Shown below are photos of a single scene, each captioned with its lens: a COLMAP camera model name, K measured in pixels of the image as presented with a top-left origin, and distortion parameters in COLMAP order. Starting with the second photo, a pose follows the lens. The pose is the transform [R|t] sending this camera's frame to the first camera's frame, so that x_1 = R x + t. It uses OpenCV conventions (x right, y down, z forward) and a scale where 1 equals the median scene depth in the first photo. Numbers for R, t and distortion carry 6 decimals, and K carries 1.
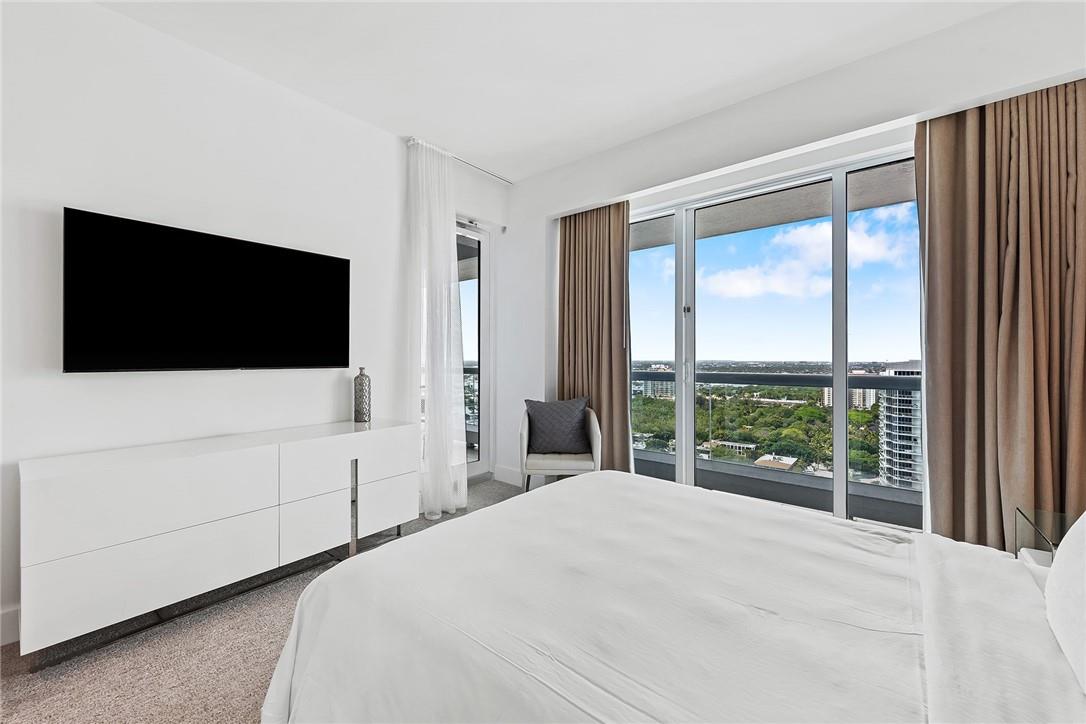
lens RADIAL K [[426.2, 0, 541.0], [0, 426.2, 352.3], [0, 0, 1]] dist [0.022762, -0.007710]
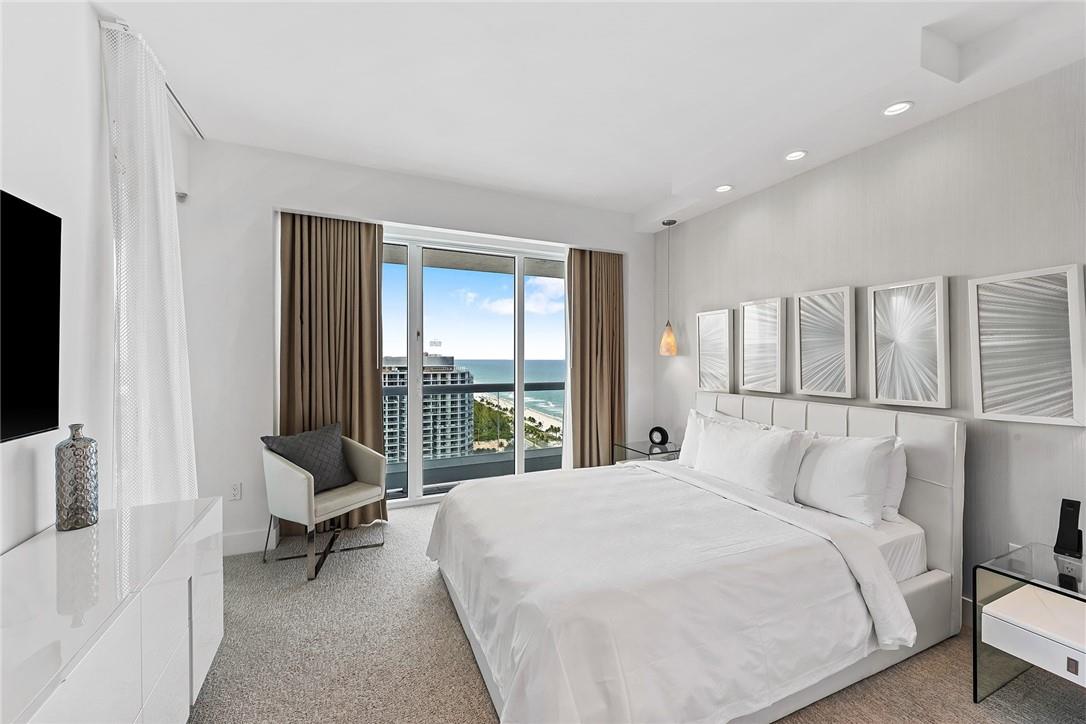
lens RADIAL K [[421.1, 0, 539.5], [0, 421.1, 360.3], [0, 0, 1]] dist [0.023803, -0.006675]
pose [[0.446202, -0.006763, 0.894907, -0.639048], [-0.014754, 0.999780, 0.014912, -0.061802], [-0.894811, -0.019857, 0.446004, 0.245933]]
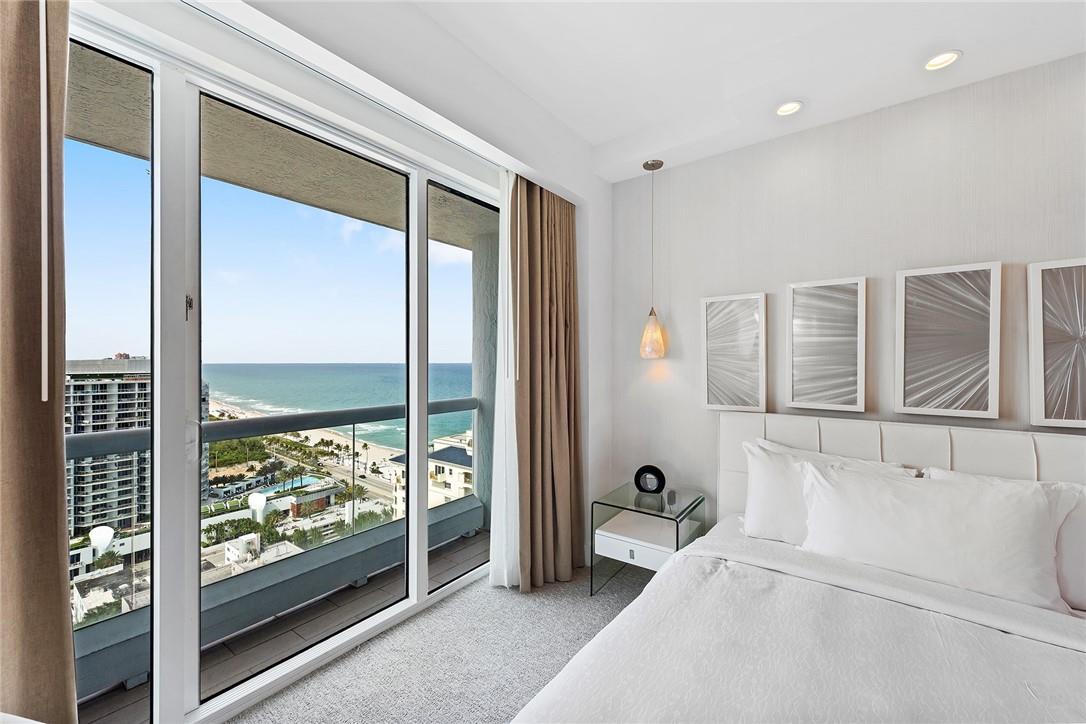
lens RADIAL K [[424.1, 0, 543.0], [0, 424.1, 362.0], [0, 0, 1]] dist [0.017592, -0.007670]
pose [[-0.047920, -0.002930, 0.998847, -0.142065], [-0.017719, 0.999841, 0.002083, -0.052425], [-0.998694, -0.017599, -0.047964, 0.789220]]
